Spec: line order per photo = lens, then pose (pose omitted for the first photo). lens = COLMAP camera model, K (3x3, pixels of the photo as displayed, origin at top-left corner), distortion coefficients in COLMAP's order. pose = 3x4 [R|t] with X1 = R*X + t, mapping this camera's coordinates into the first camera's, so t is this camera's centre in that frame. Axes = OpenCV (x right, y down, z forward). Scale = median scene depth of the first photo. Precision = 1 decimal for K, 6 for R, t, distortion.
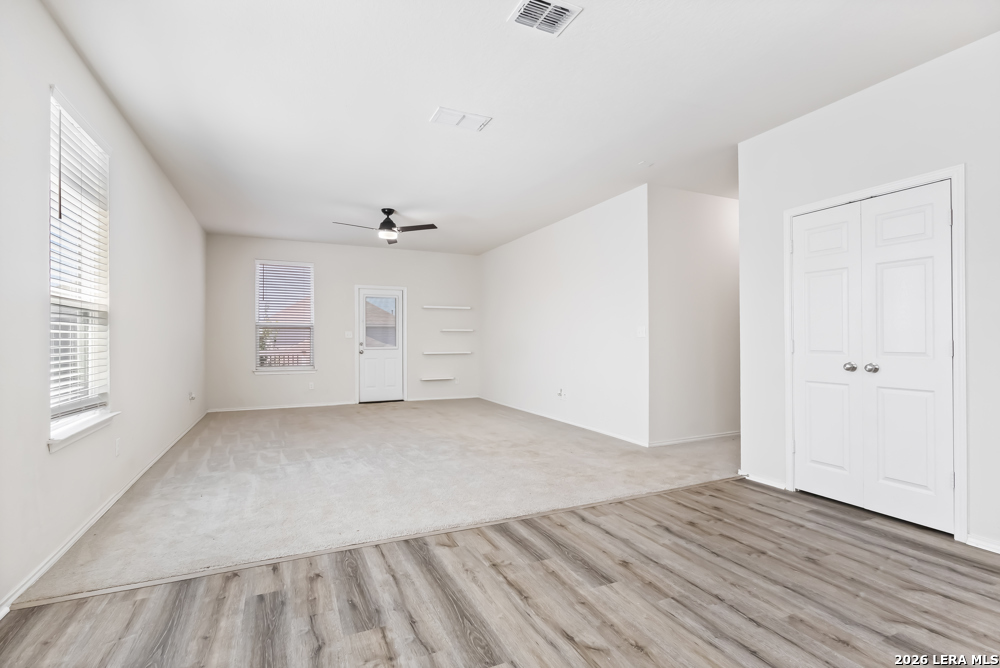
lens RADIAL K [[468.4, 0, 494.3], [0, 468.4, 333.2], [0, 0, 1]] dist [-0.001428, -0.001381]
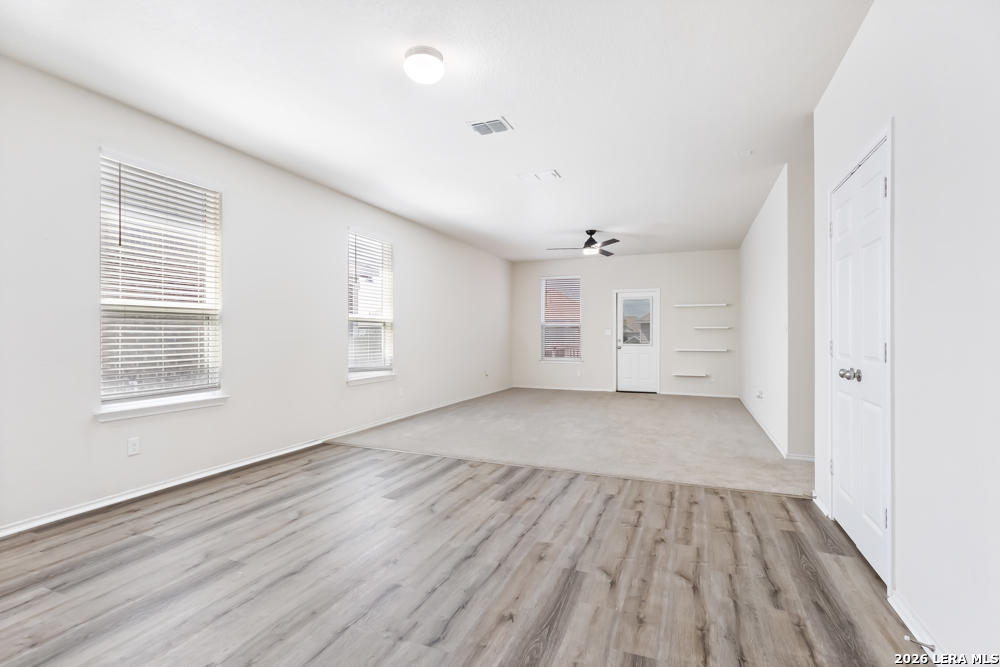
lens RADIAL K [[468.4, 0, 494.3], [0, 468.4, 332.7], [0, 0, 1]] dist [-0.001428, -0.001381]
pose [[0.676827, -0.002259, -0.736139, 1.001281], [0.008203, 0.999956, 0.004473, -0.011097], [0.736097, -0.009066, 0.676816, -0.024738]]
